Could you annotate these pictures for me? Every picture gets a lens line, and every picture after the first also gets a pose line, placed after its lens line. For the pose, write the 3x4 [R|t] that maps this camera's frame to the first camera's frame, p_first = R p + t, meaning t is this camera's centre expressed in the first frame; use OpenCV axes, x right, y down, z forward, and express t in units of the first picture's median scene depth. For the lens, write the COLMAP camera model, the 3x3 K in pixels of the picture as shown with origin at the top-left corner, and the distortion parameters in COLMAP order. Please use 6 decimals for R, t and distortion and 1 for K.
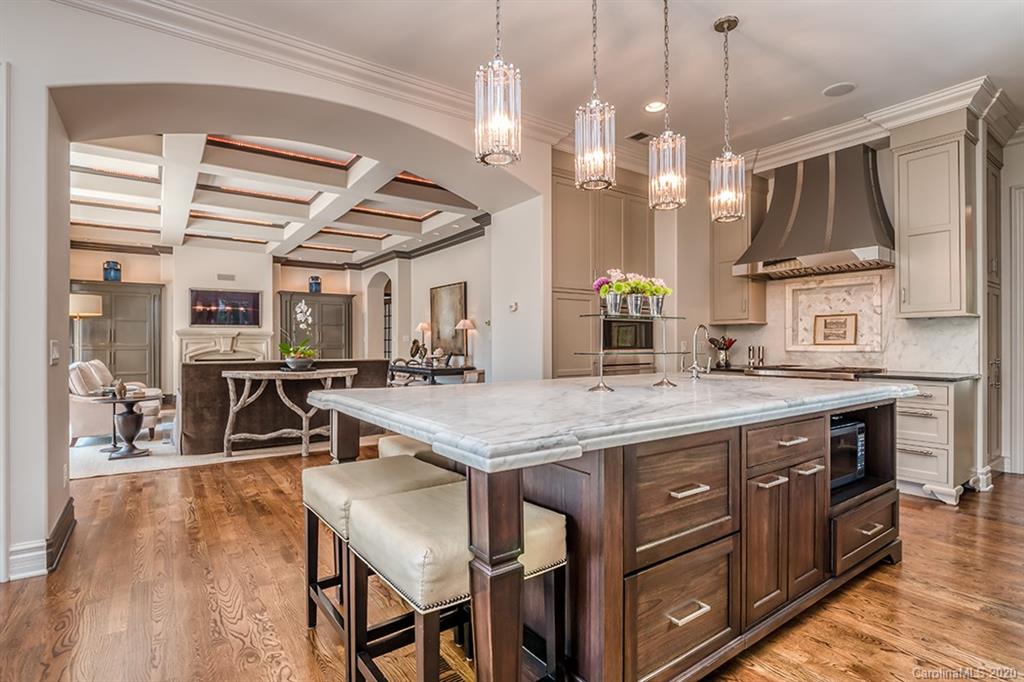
lens RADIAL K [[502.6, 0, 517.3], [0, 502.6, 343.4], [0, 0, 1]] dist [-0.008441, -0.002433]
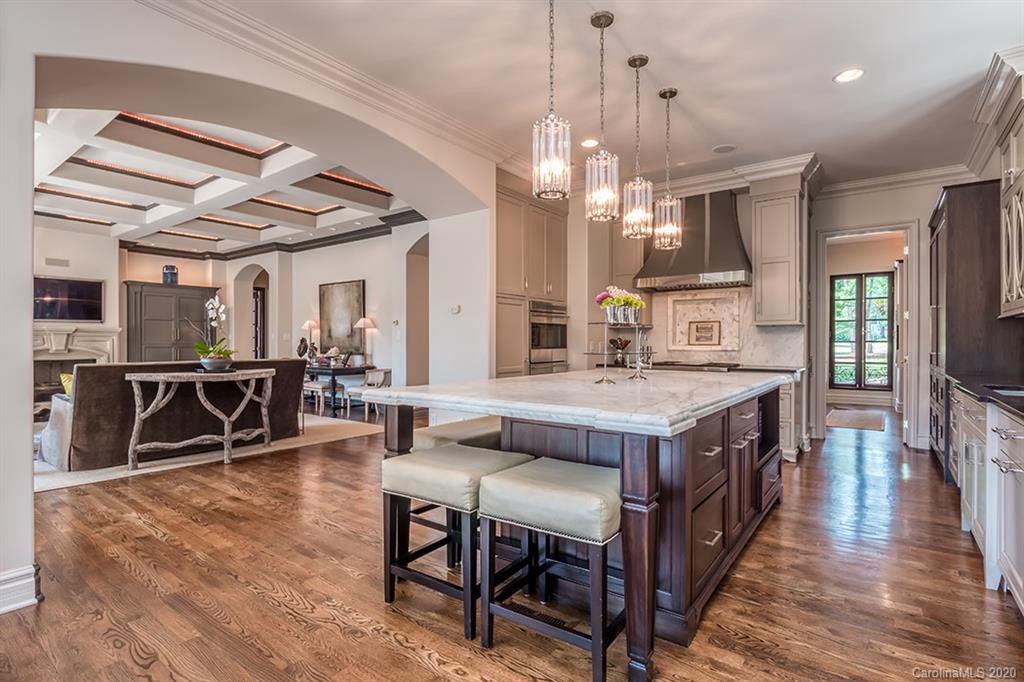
lens RADIAL K [[502.6, 0, 516.6], [0, 502.6, 343.0], [0, 0, 1]] dist [-0.008441, -0.002433]
pose [[0.951024, 0.002748, 0.309104, -0.226395], [-0.003804, 0.999989, 0.002813, -0.004618], [-0.309093, -0.003851, 0.951024, -0.062456]]
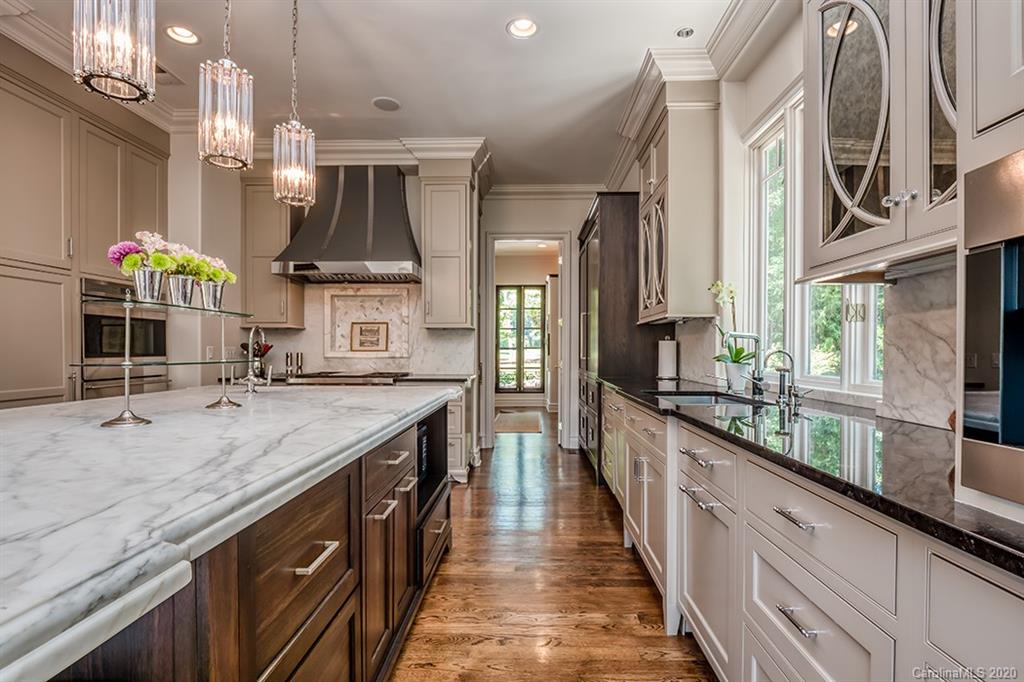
lens RADIAL K [[502.6, 0, 519.1], [0, 502.6, 355.0], [0, 0, 1]] dist [-0.008441, -0.002433]
pose [[0.602308, -0.004643, 0.798250, -0.017467], [-0.003810, 0.999955, 0.008691, 0.000779], [-0.798255, -0.008276, 0.602263, 0.128131]]
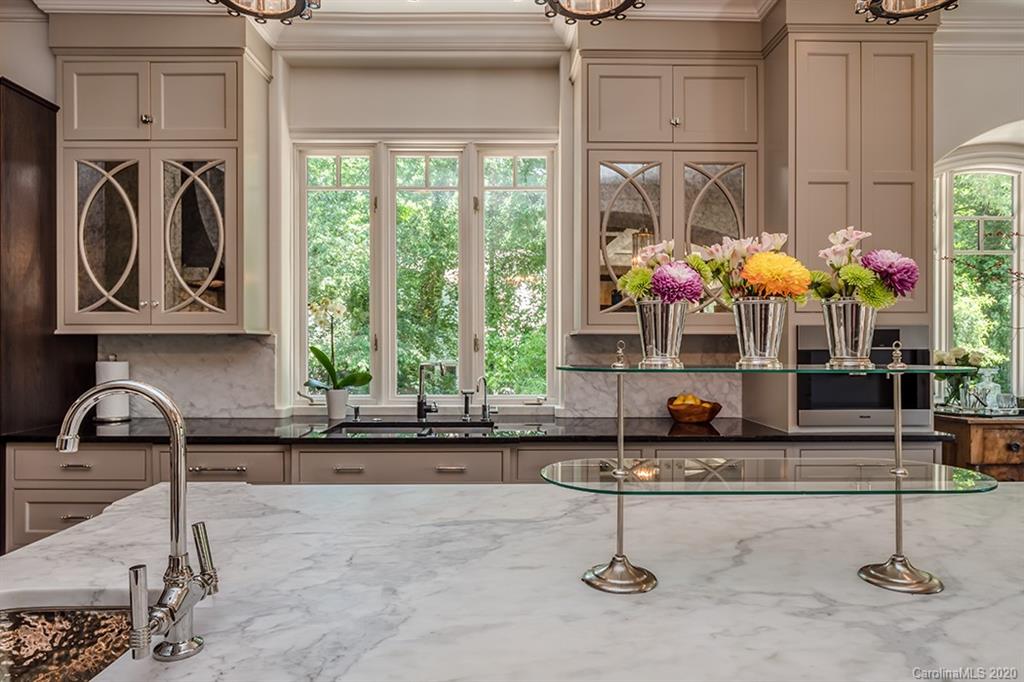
lens RADIAL K [[621.1, 0, 489.0], [0, 621.1, 336.4], [0, 0, 1]] dist [0.000148, -0.001195]
pose [[-0.822403, 0.003275, 0.568896, 0.105531], [-0.000097, 0.999983, -0.005896, -0.043251], [-0.568905, -0.004904, -0.822388, 0.808682]]
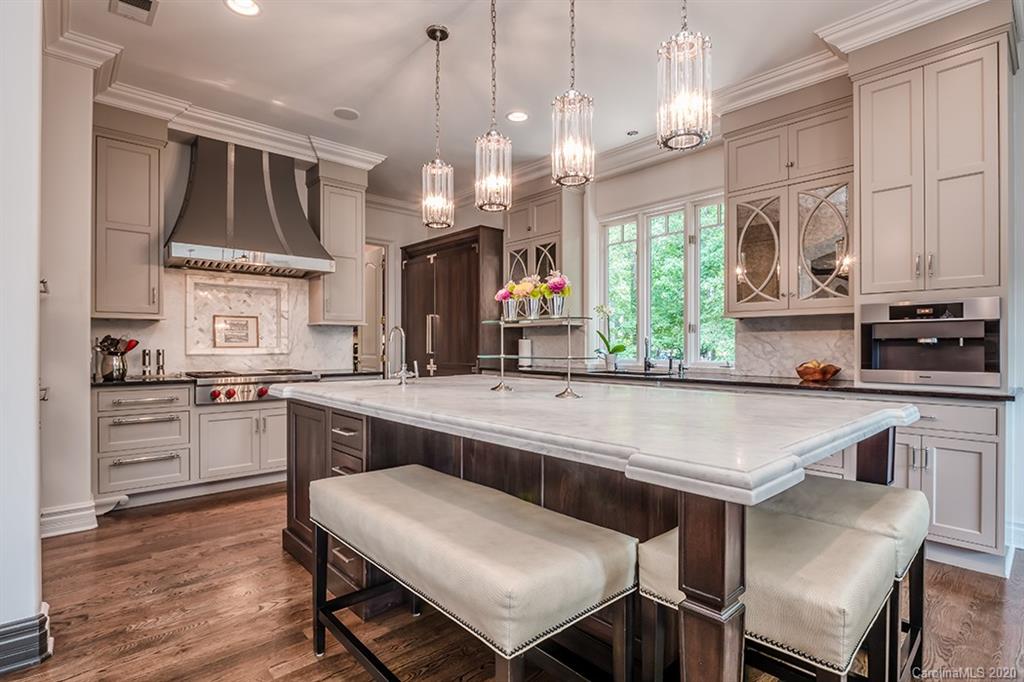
lens RADIAL K [[502.6, 0, 503.2], [0, 502.6, 344.7], [0, 0, 1]] dist [-0.008441, -0.002433]
pose [[-0.101242, 0.001598, 0.994861, -0.406147], [-0.002431, 0.999995, -0.001853, -0.001872], [-0.994859, -0.002606, -0.101238, 0.647725]]
